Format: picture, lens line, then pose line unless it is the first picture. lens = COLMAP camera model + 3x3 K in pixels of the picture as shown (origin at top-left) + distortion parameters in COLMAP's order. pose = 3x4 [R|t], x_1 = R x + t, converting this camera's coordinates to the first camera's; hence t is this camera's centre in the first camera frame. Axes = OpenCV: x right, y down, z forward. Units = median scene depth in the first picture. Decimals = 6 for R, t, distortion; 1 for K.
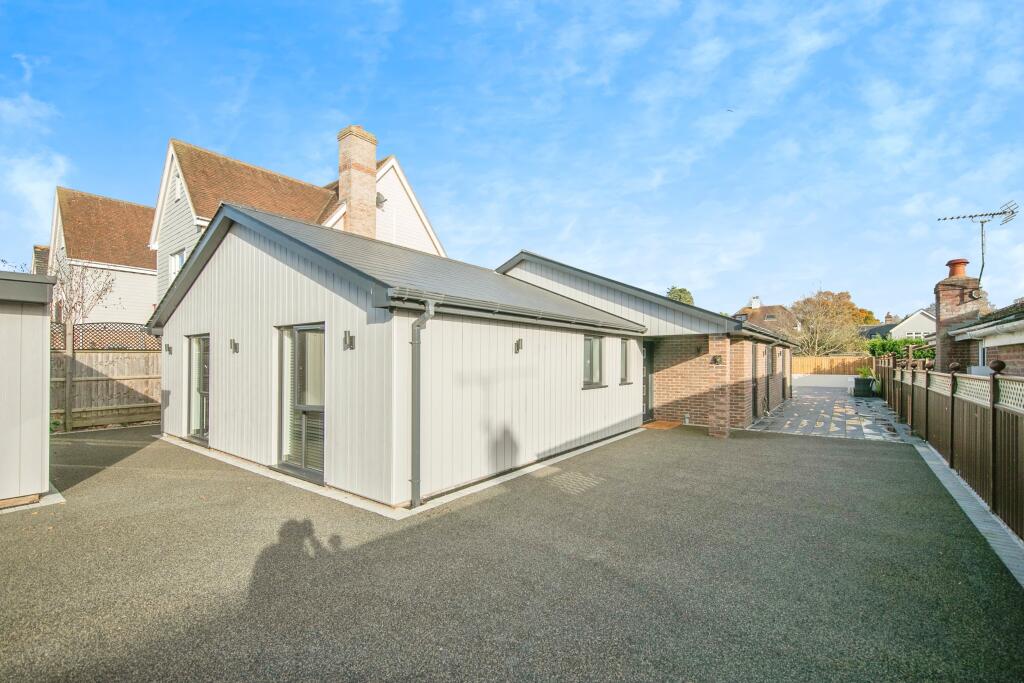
lens RADIAL K [[438.9, 0, 513.6], [0, 438.9, 349.4], [0, 0, 1]] dist [0.010104, -0.000034]
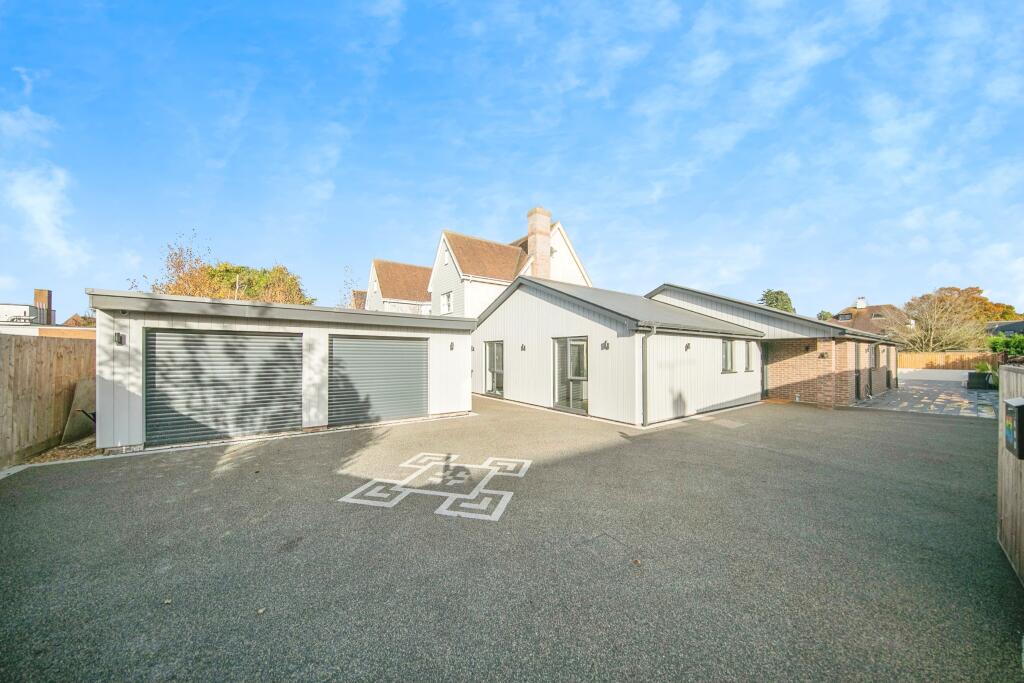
lens RADIAL K [[332.8, 0, 508.5], [0, 332.8, 345.3], [0, 0, 1]] dist [-0.008174, -0.000514]
pose [[0.949791, -0.003439, -0.312865, -0.156612], [0.002598, 0.999992, -0.003107, -0.007994], [0.312873, 0.002138, 0.949793, -0.303574]]
